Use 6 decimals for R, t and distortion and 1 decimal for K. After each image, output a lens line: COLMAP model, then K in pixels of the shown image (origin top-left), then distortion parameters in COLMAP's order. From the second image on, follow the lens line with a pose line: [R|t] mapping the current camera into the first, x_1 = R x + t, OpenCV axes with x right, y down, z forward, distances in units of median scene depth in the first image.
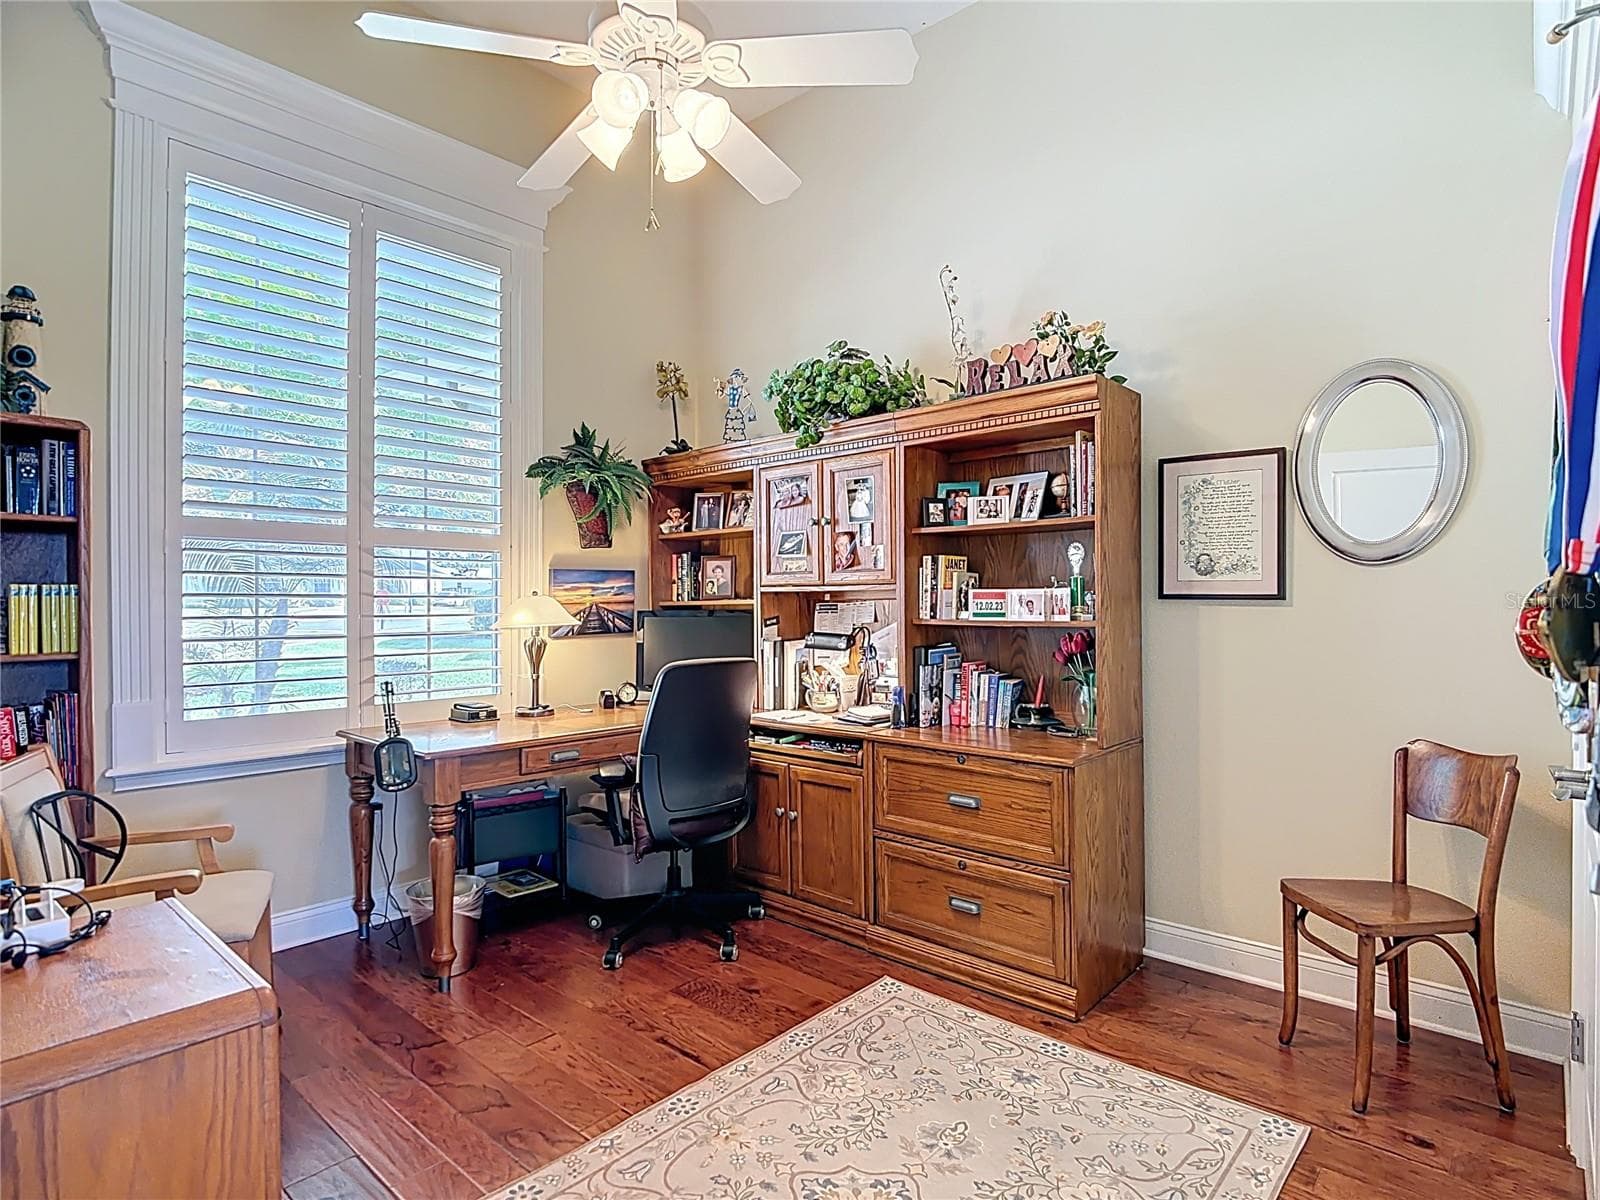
lens RADIAL K [[846.1, 0, 839.6], [0, 846.1, 615.9], [0, 0, 1]] dist [-0.005324, -0.006245]
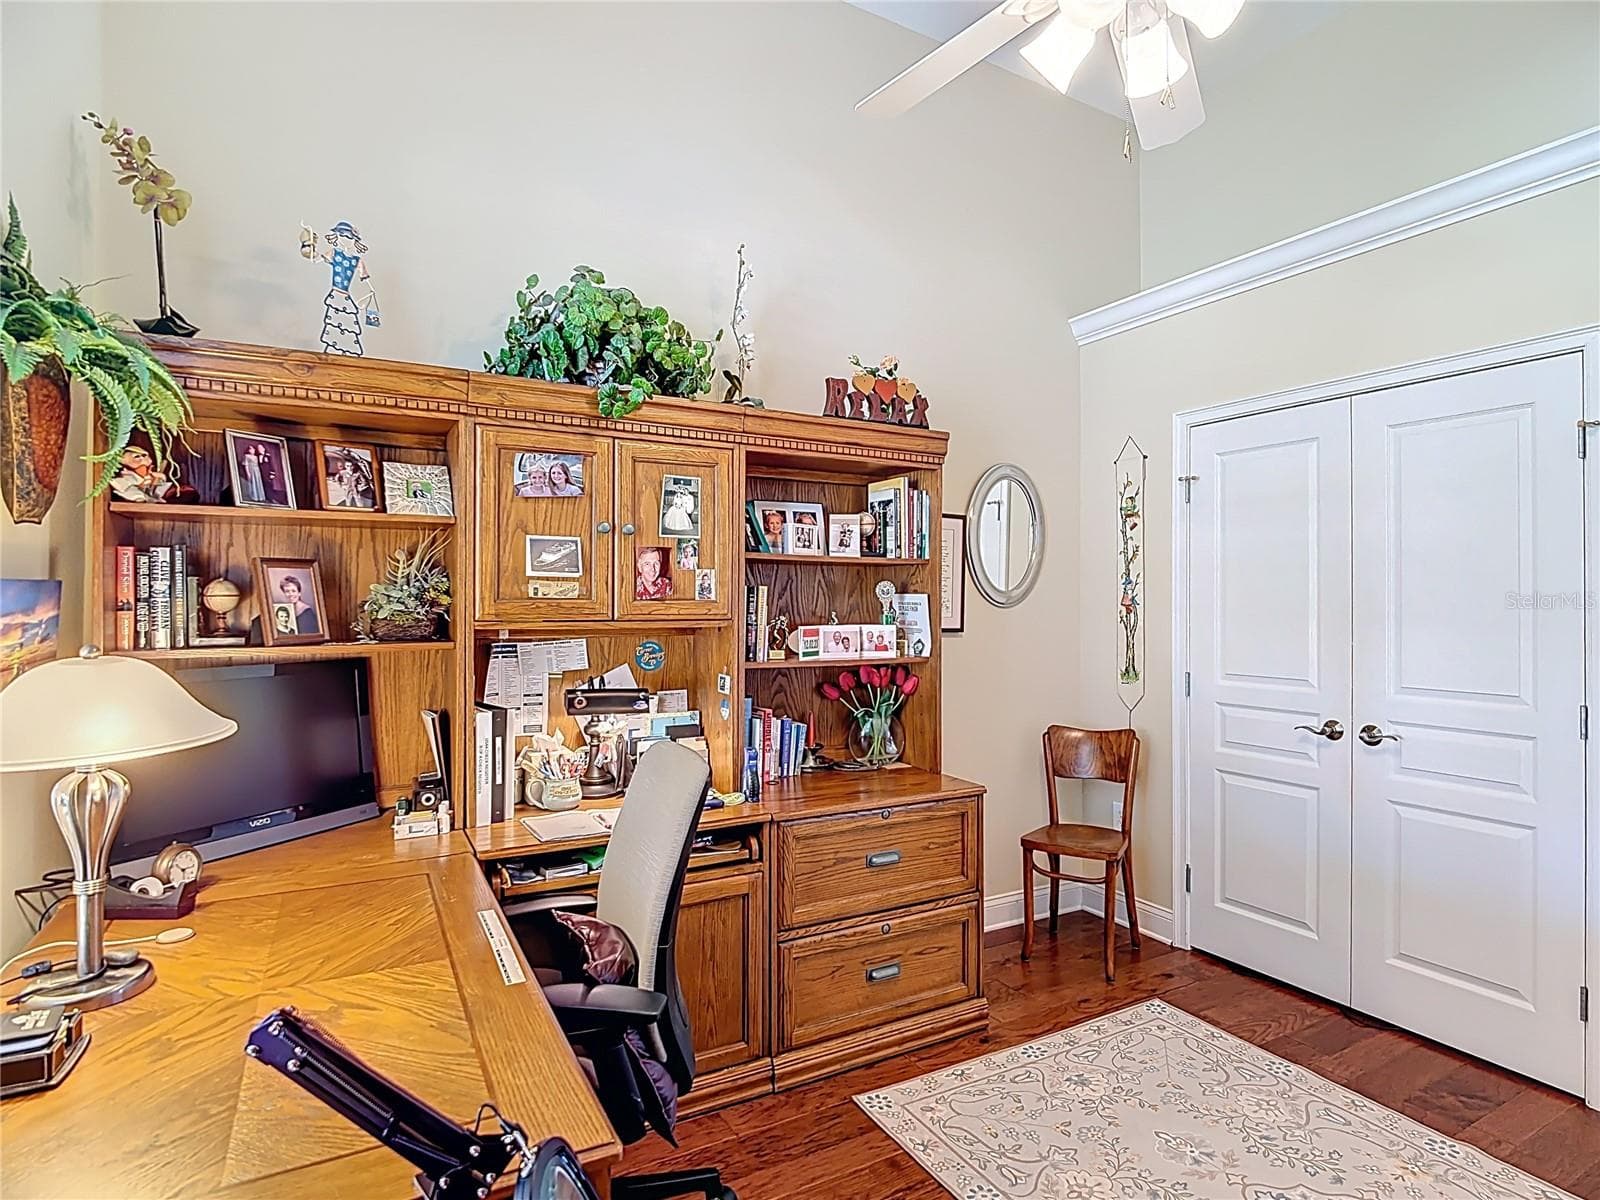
lens RADIAL K [[846.1, 0, 805.5], [0, 846.1, 596.2], [0, 0, 1]] dist [-0.005324, -0.006245]
pose [[0.350998, 0.012908, 0.936287, -0.700854], [0.005448, 0.999860, -0.015827, -0.050359], [-0.936360, 0.010656, 0.350879, 0.701797]]
